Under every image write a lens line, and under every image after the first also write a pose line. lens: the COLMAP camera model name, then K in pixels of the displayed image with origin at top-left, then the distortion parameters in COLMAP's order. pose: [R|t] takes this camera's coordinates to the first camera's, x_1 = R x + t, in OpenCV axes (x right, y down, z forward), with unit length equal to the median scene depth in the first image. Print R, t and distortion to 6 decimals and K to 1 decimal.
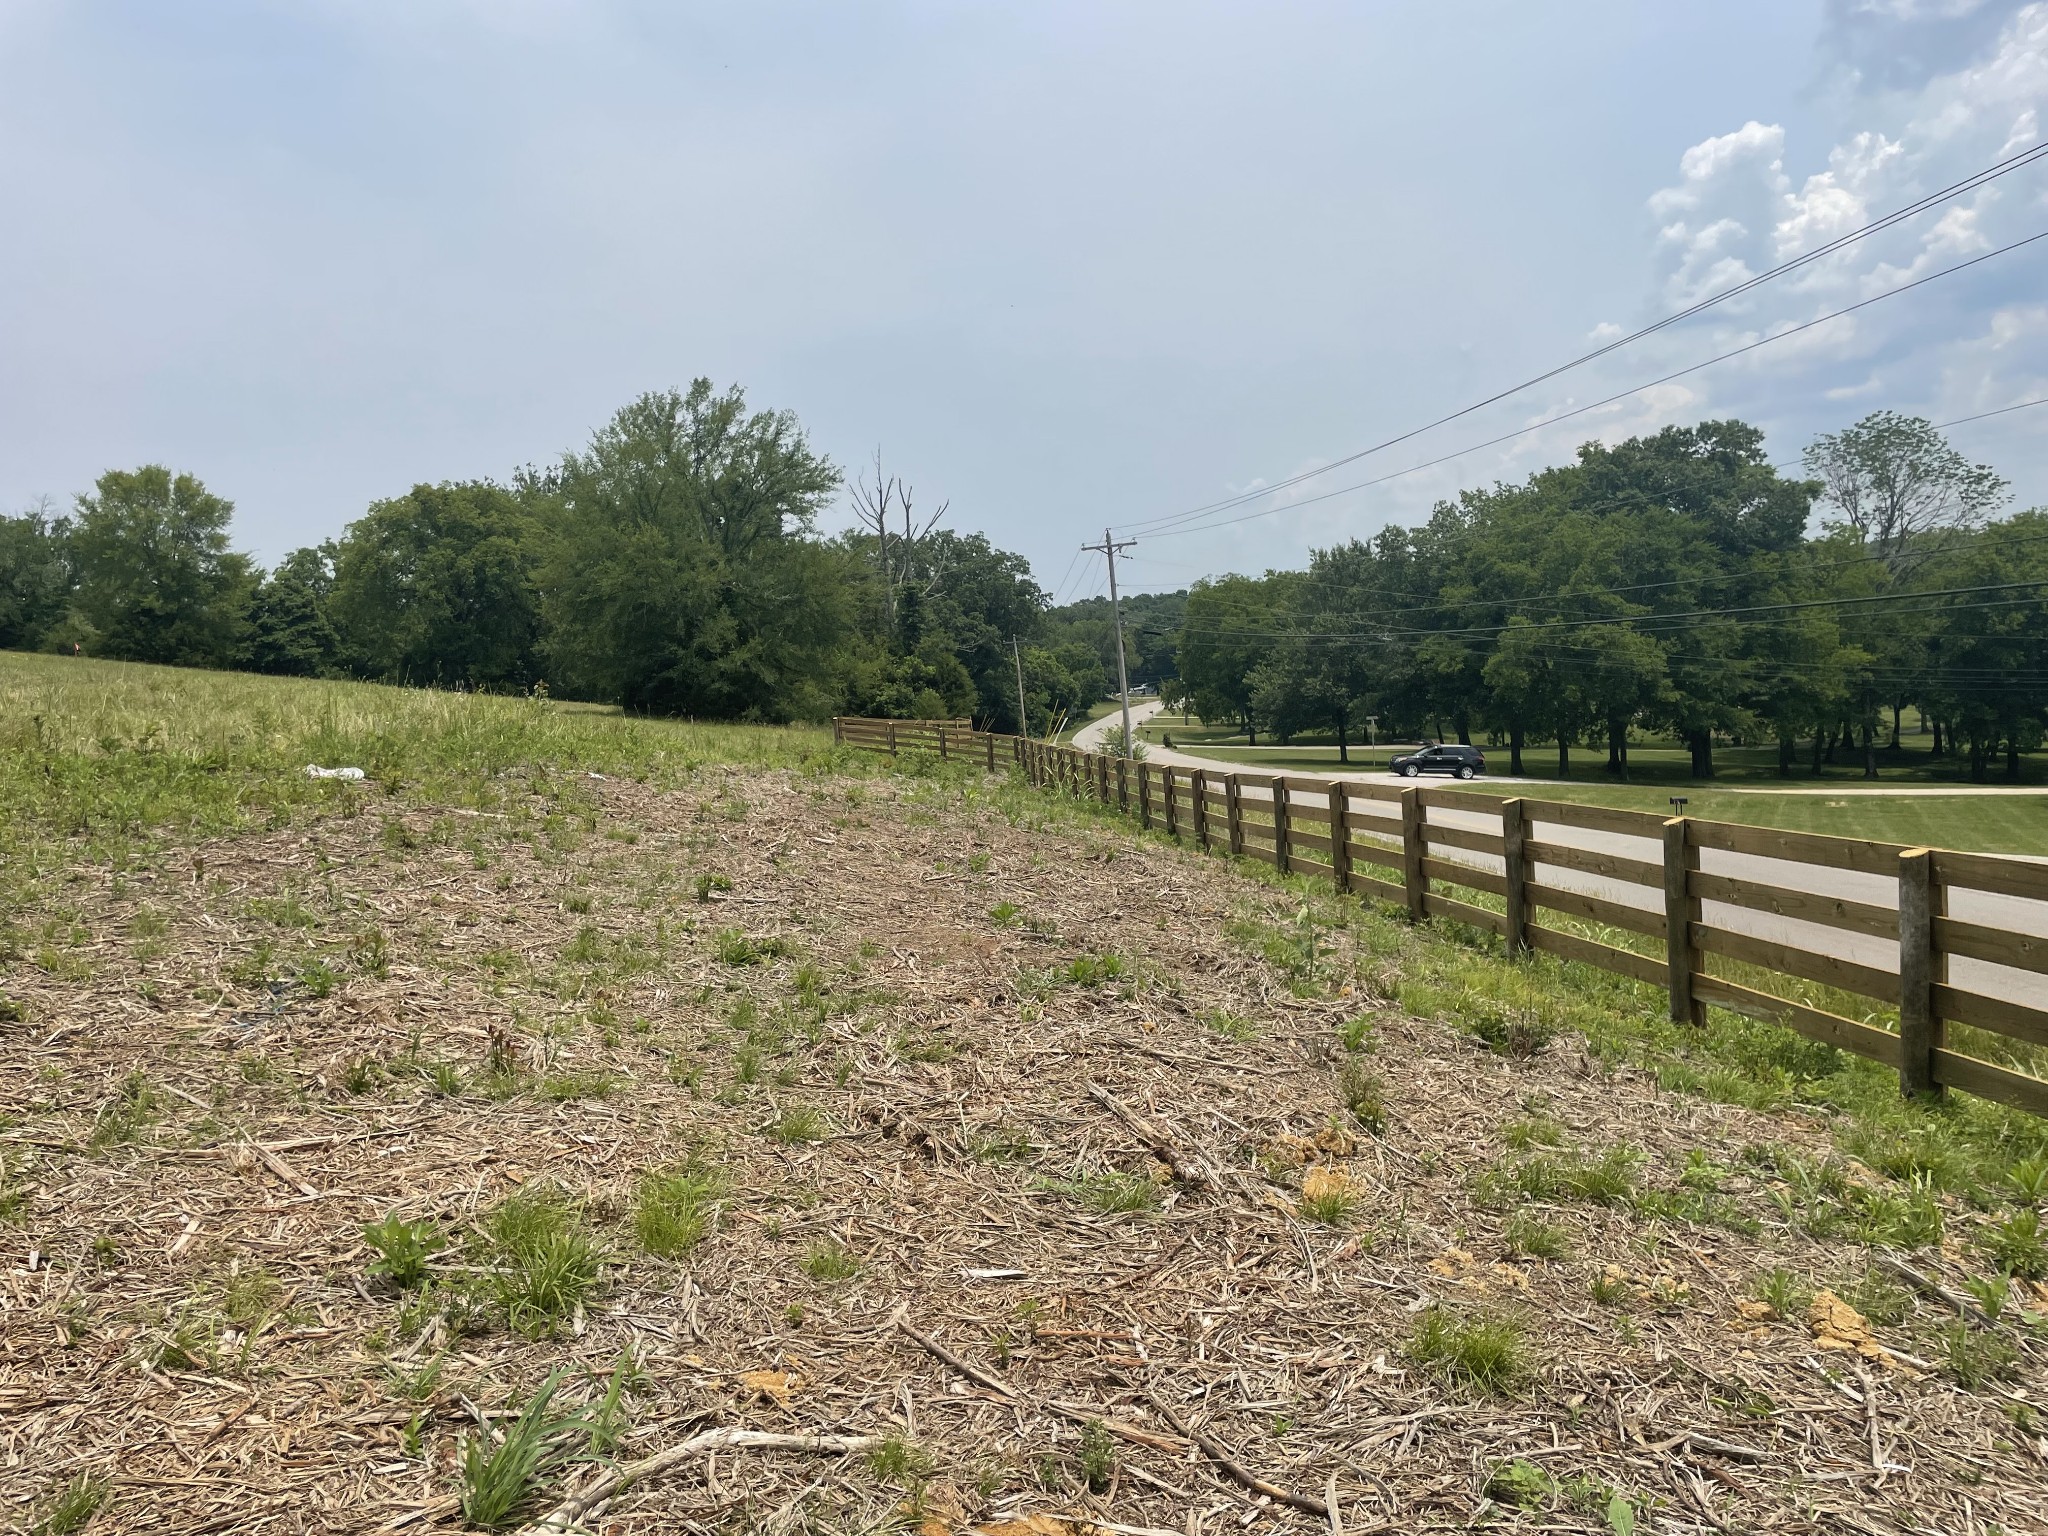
lens RADIAL K [[1535.9, 0, 1013.9], [0, 1535.9, 772.8], [0, 0, 1]] dist [0.082326, -0.109545]
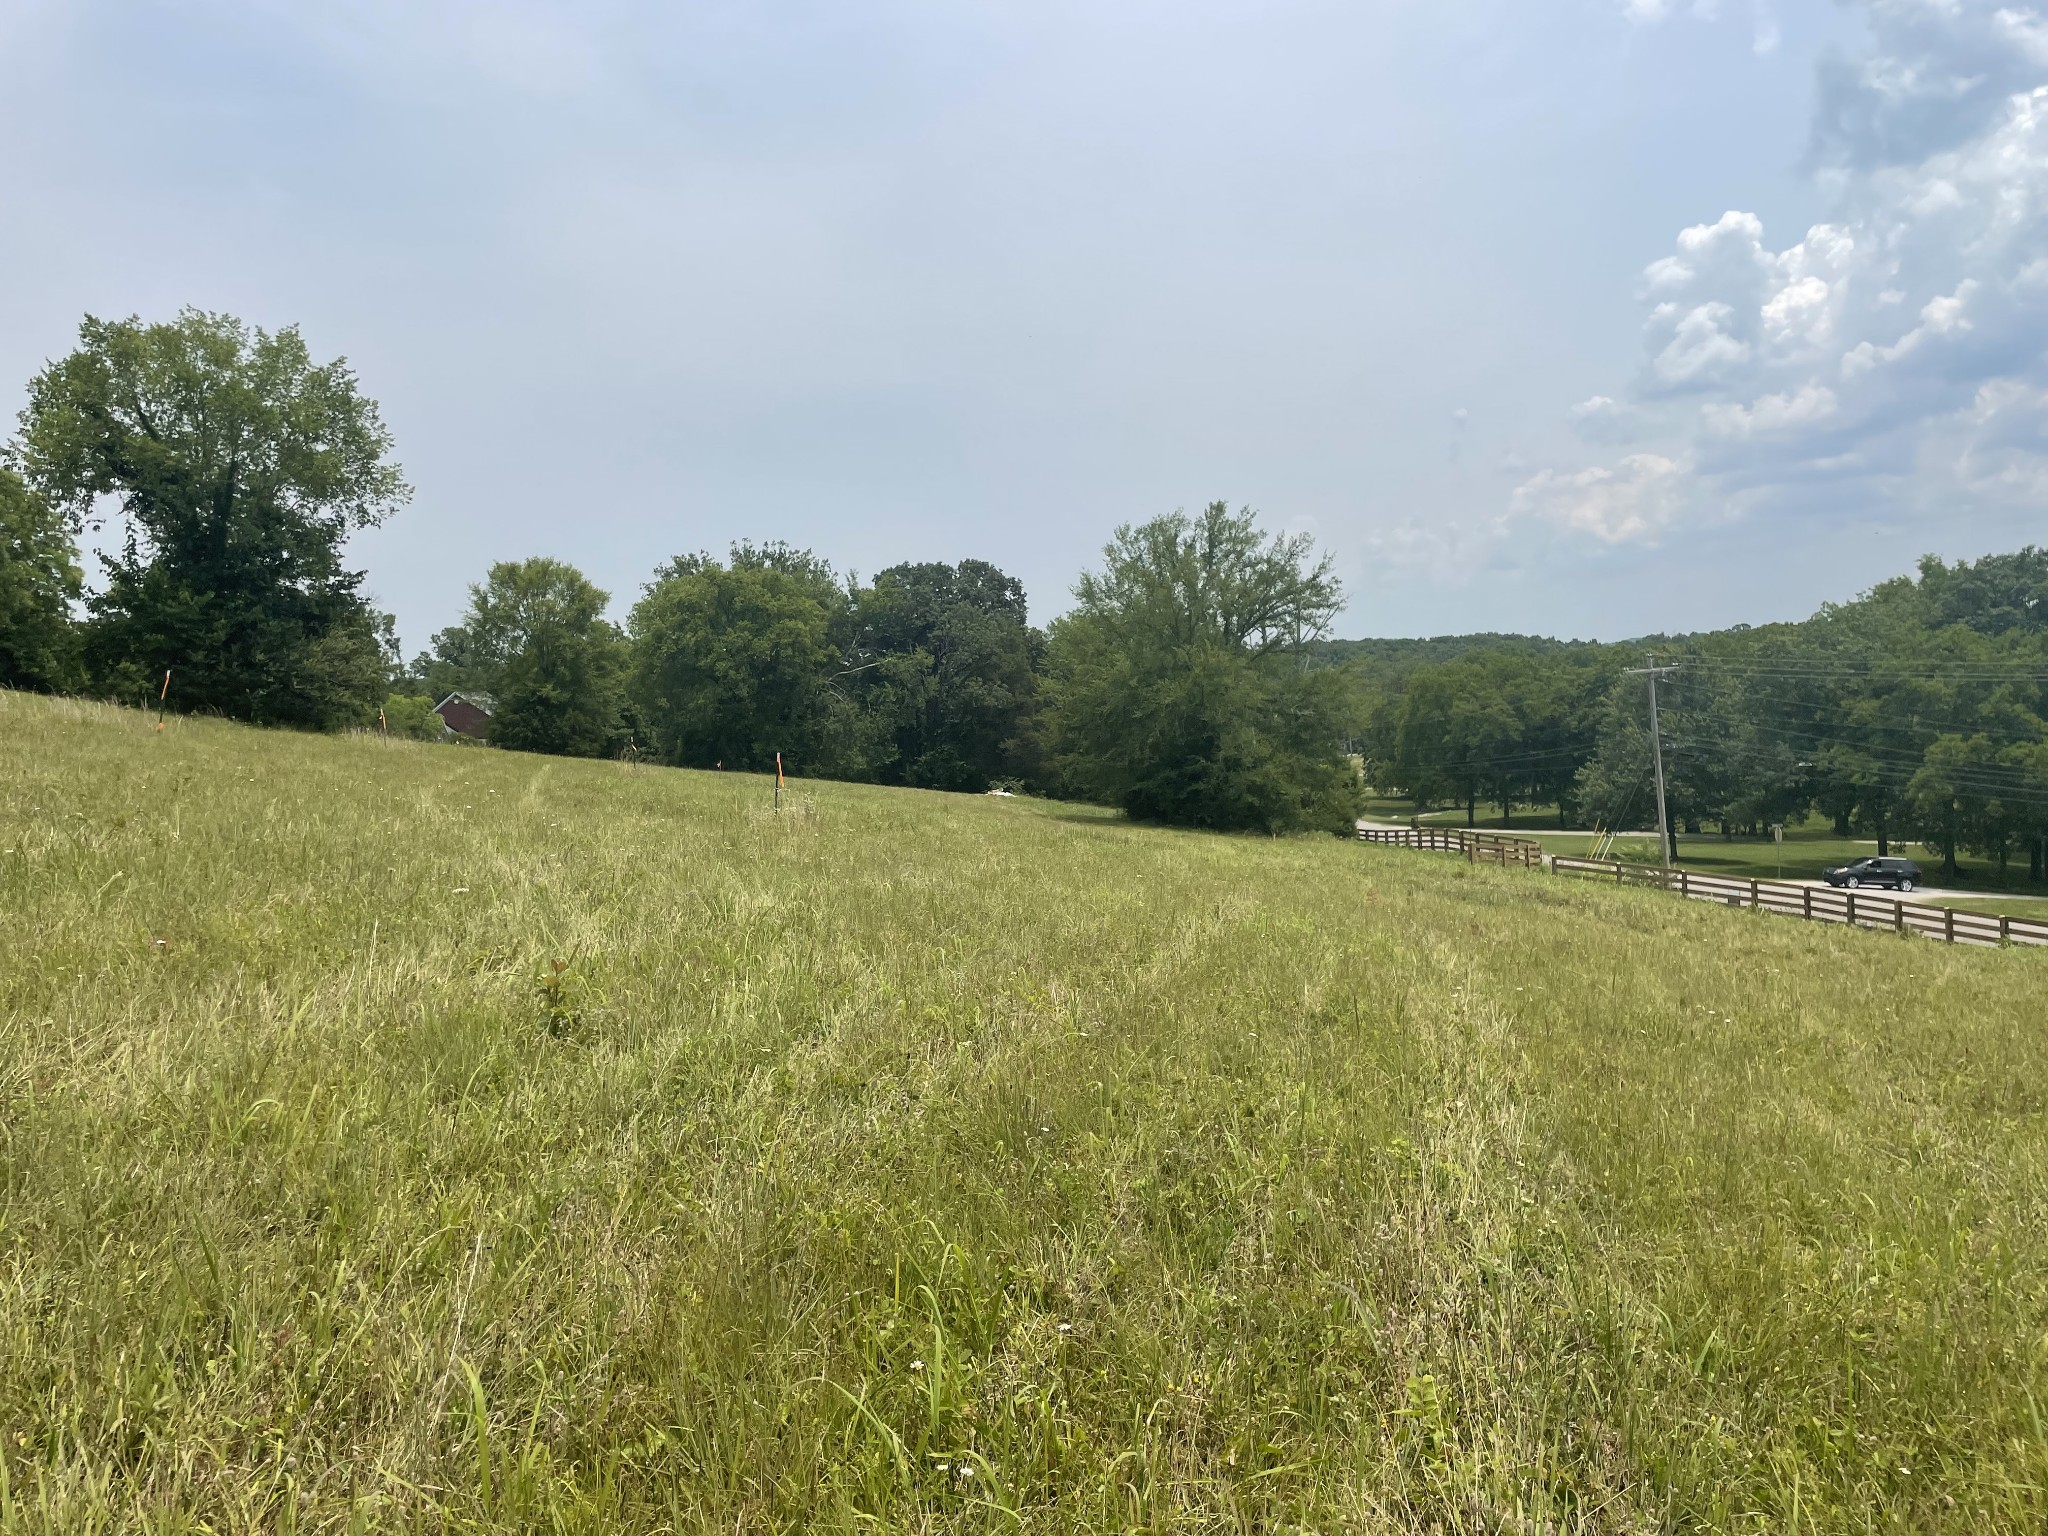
lens RADIAL K [[1535.9, 0, 1034.8], [0, 1535.9, 754.9], [0, 0, 1]] dist [0.082326, -0.109545]
pose [[0.999523, 0.014138, 0.027451, -0.257695], [-0.012926, 0.998954, -0.043858, -0.027244], [-0.028043, 0.043482, 0.998661, -0.015668]]
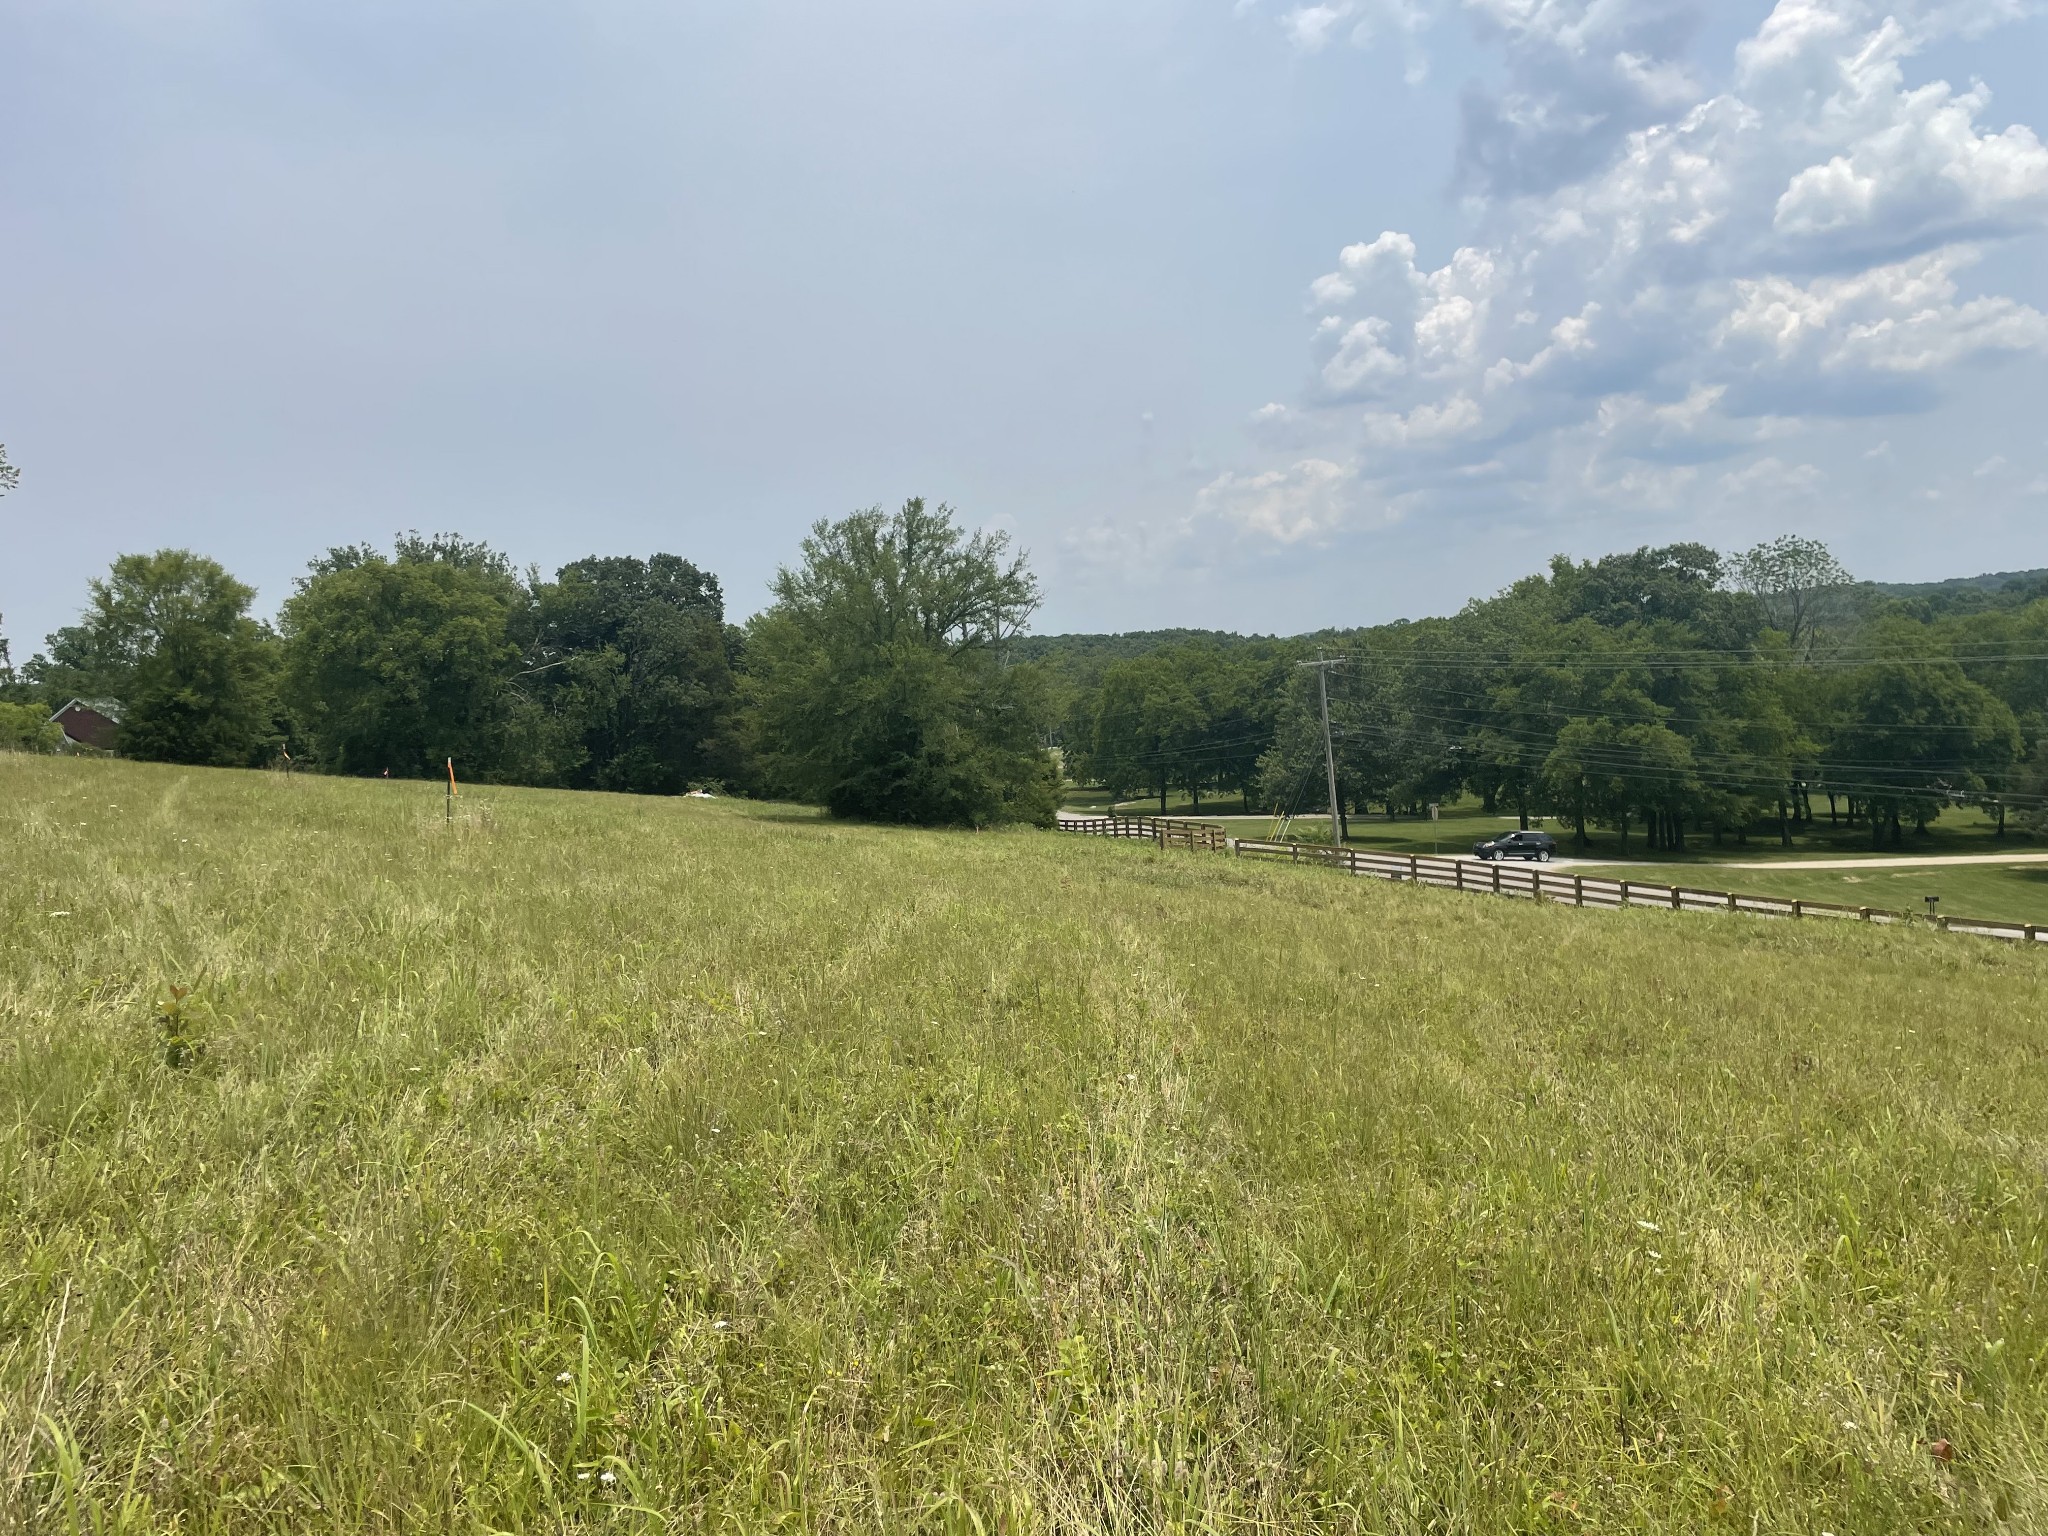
lens RADIAL K [[1535.9, 0, 1039.2], [0, 1535.9, 762.4], [0, 0, 1]] dist [0.082326, -0.109545]
pose [[0.975610, -0.008224, 0.219358, -0.255764], [0.016612, 0.999198, -0.036424, -0.027028], [-0.218883, 0.039180, 0.974964, -0.016541]]
